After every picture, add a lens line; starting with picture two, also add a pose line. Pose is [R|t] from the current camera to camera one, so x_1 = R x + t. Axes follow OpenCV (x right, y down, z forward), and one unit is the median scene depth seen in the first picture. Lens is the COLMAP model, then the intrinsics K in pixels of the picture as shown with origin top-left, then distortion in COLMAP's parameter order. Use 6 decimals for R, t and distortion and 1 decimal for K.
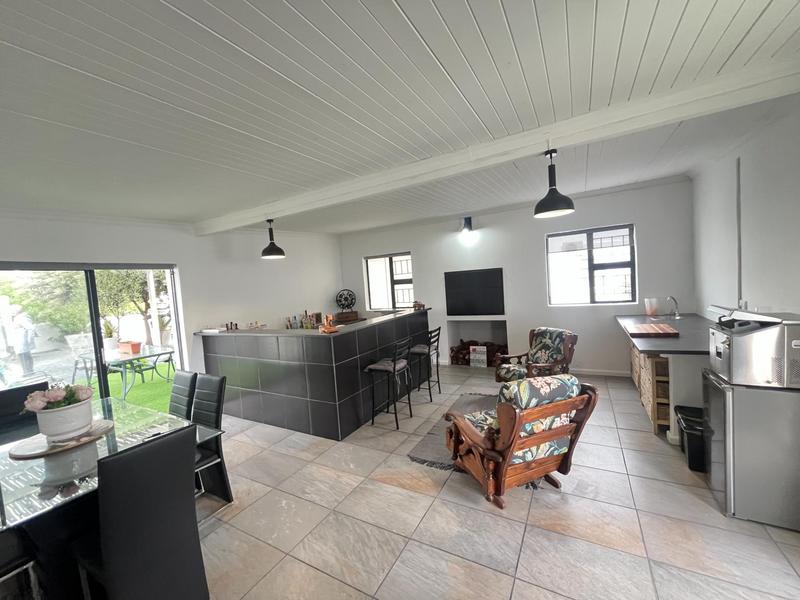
lens RADIAL K [[321.7, 0, 399.0], [0, 321.7, 302.0], [0, 0, 1]] dist [-0.002082, 0.000089]
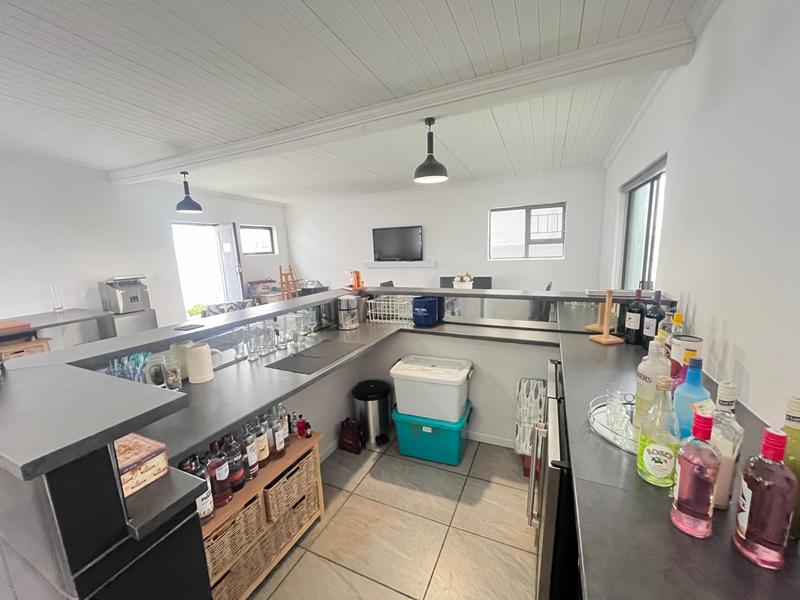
lens RADIAL K [[321.7, 0, 399.0], [0, 321.7, 302.0], [0, 0, 1]] dist [-0.002082, 0.000089]
pose [[-0.990158, 0.125148, -0.062656, -0.172588], [0.107476, 0.966674, 0.232357, -0.038376], [0.089647, 0.223336, -0.970610, 1.161789]]
